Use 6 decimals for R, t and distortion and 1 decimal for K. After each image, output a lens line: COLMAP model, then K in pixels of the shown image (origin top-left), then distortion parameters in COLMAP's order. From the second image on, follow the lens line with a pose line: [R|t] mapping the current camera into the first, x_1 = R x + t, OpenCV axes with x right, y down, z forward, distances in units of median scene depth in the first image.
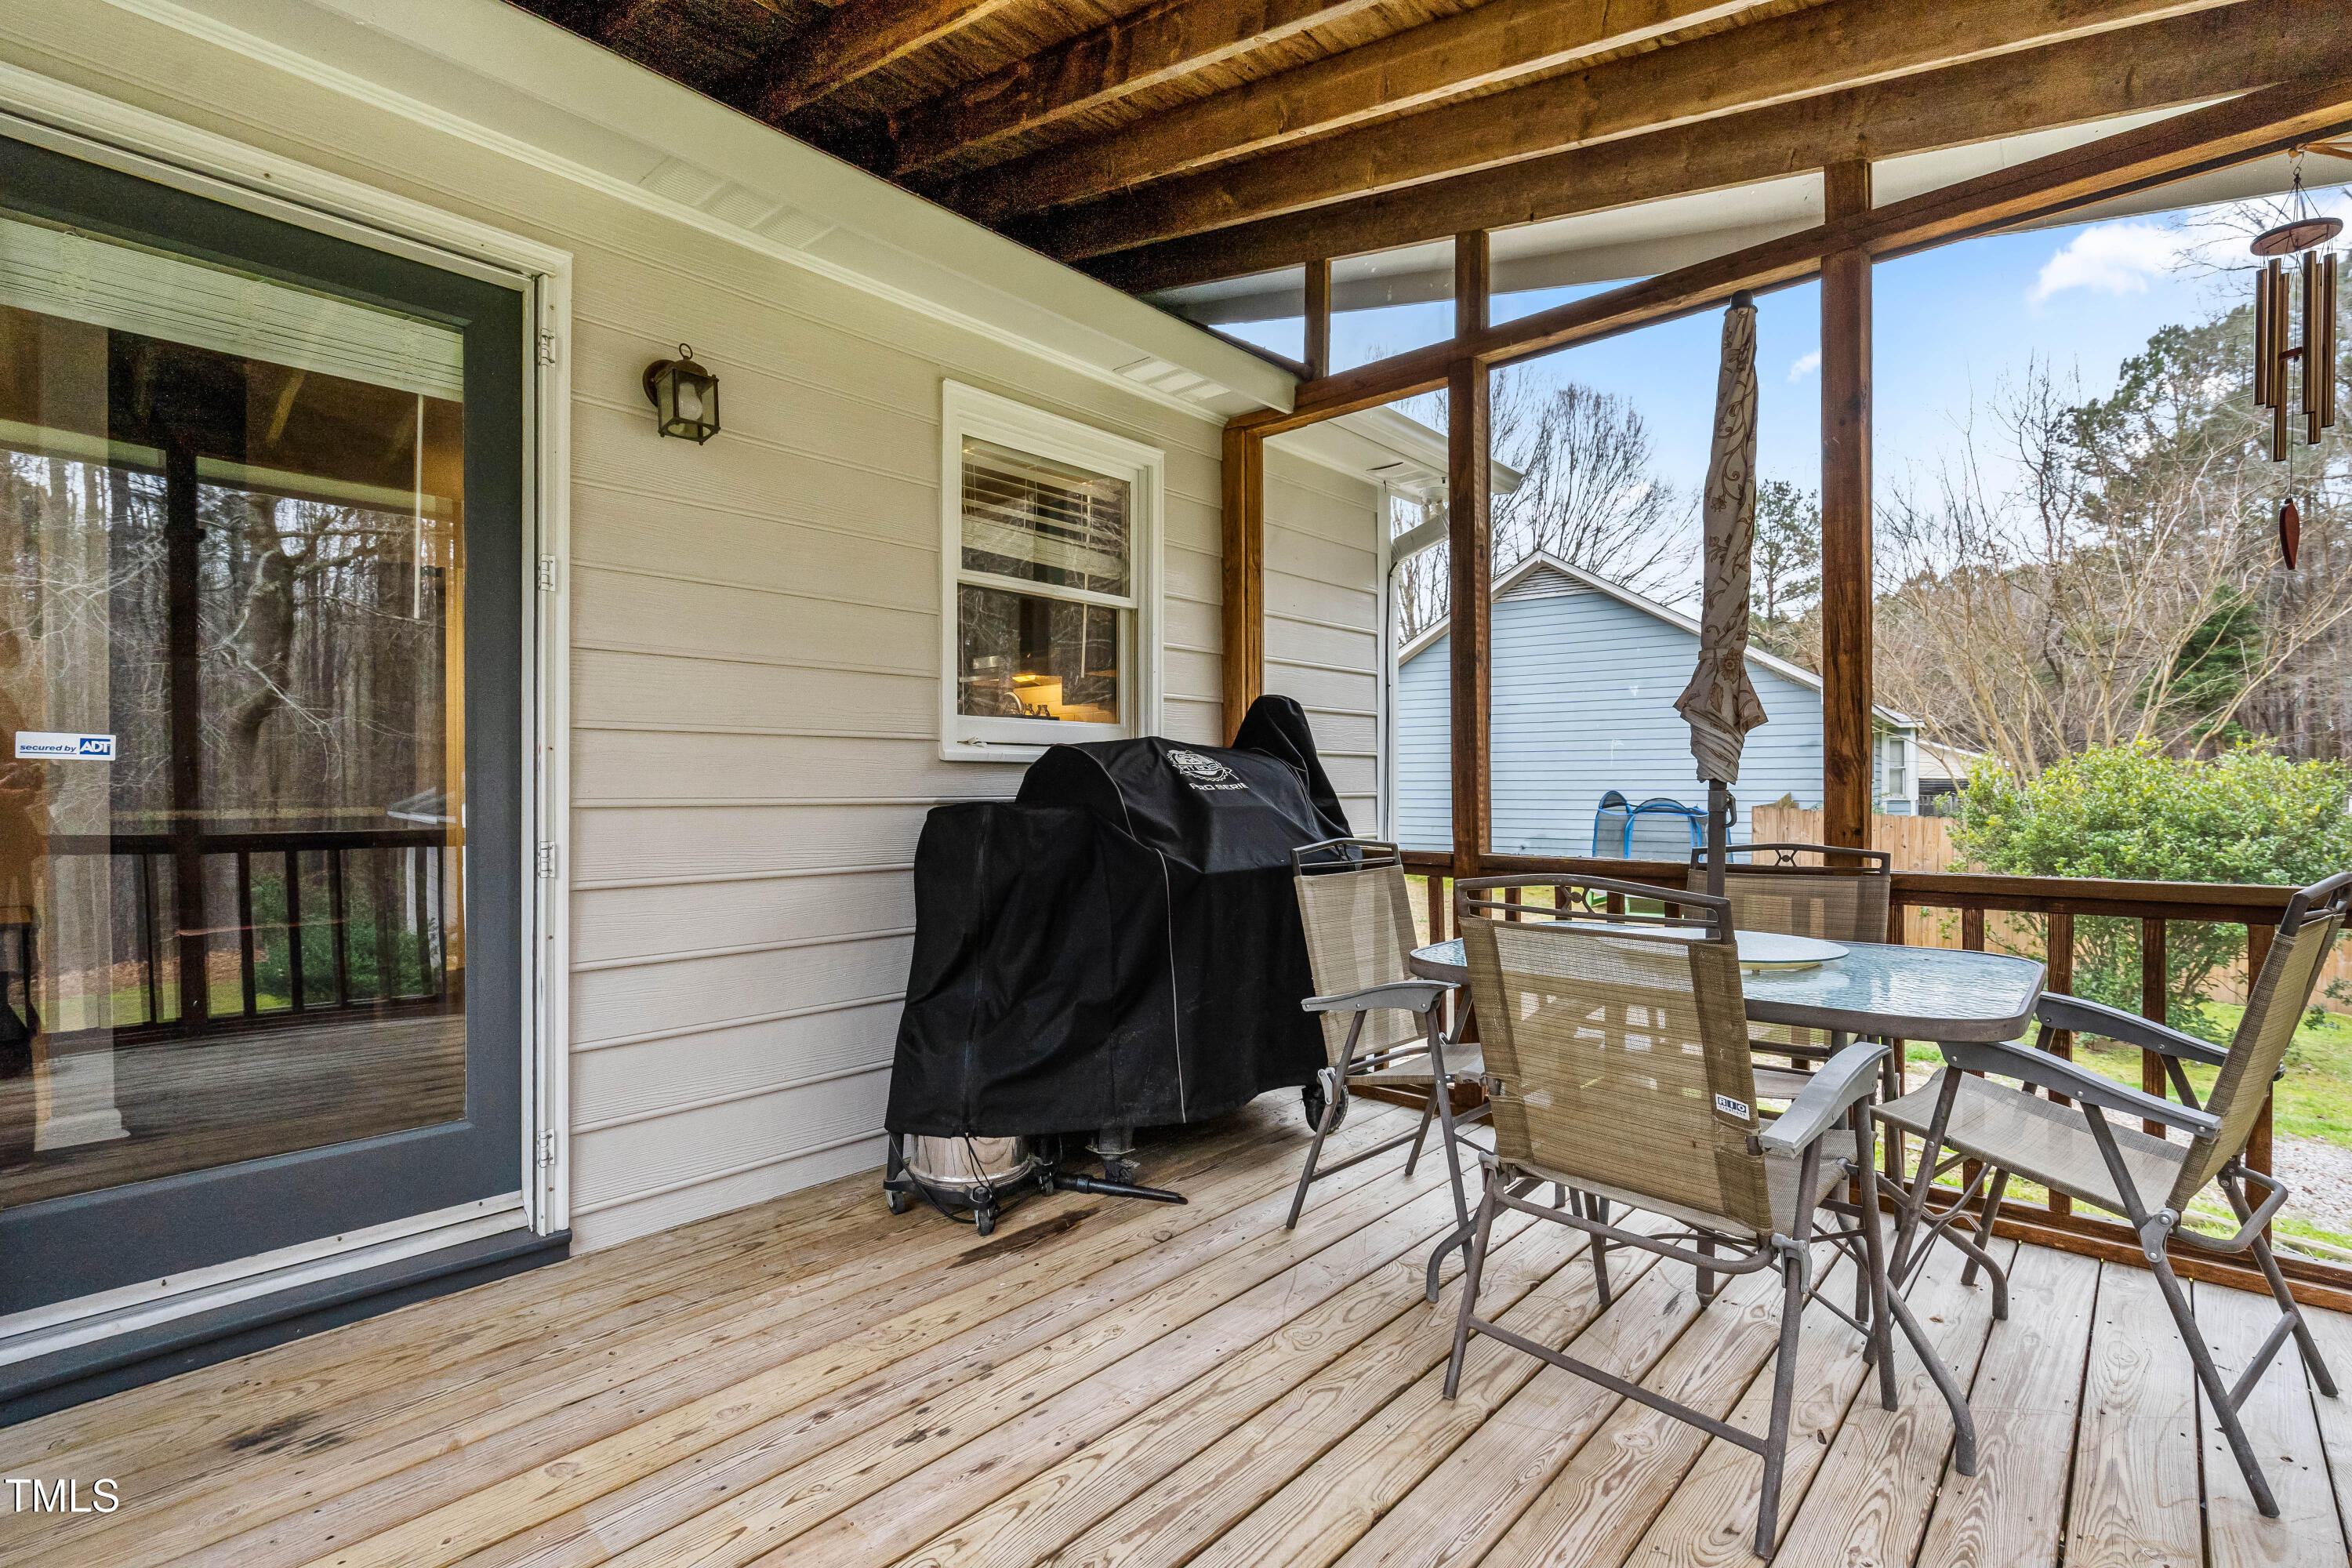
lens RADIAL K [[1075.4, 0, 1175.9], [0, 1075.4, 797.8], [0, 0, 1]] dist [-0.000578, -0.000033]
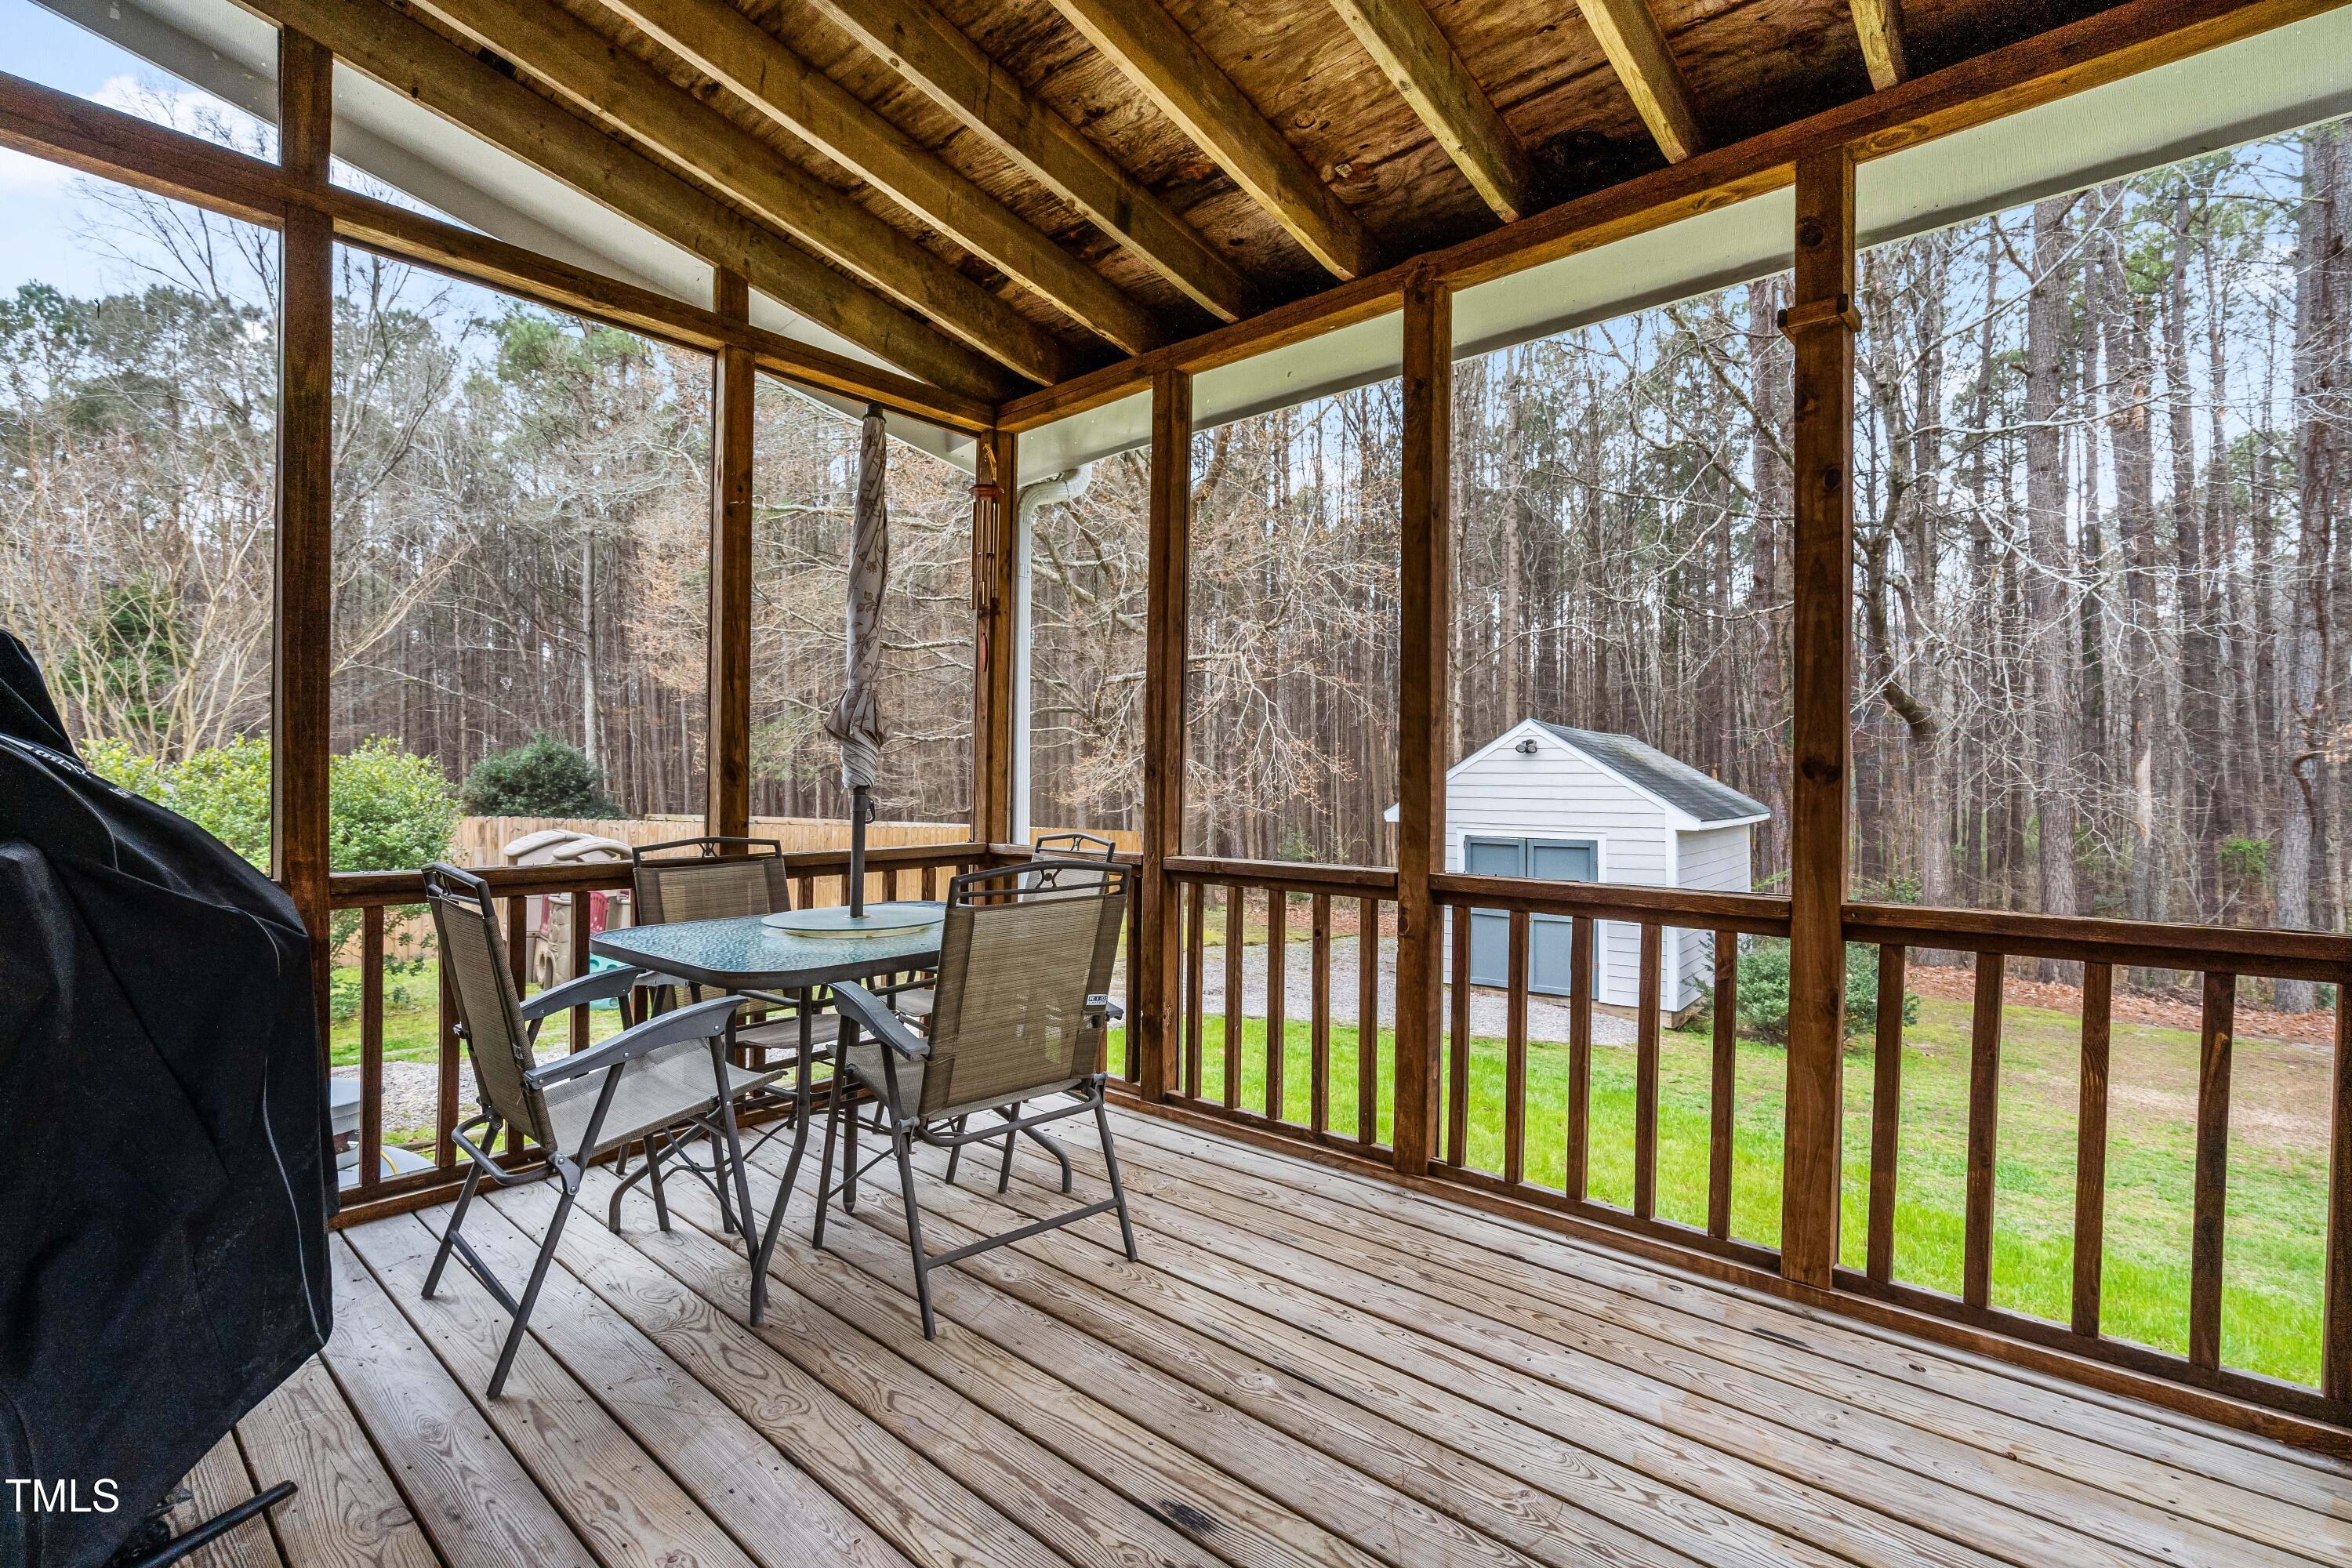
lens RADIAL K [[1075.4, 0, 1175.7], [0, 1075.4, 781.6], [0, 0, 1]] dist [-0.000578, -0.000033]
pose [[-0.009263, -0.002145, 0.999955, -0.588012], [0.004412, 0.999988, 0.002186, -0.017655], [-0.999947, 0.004432, -0.009254, 0.504431]]
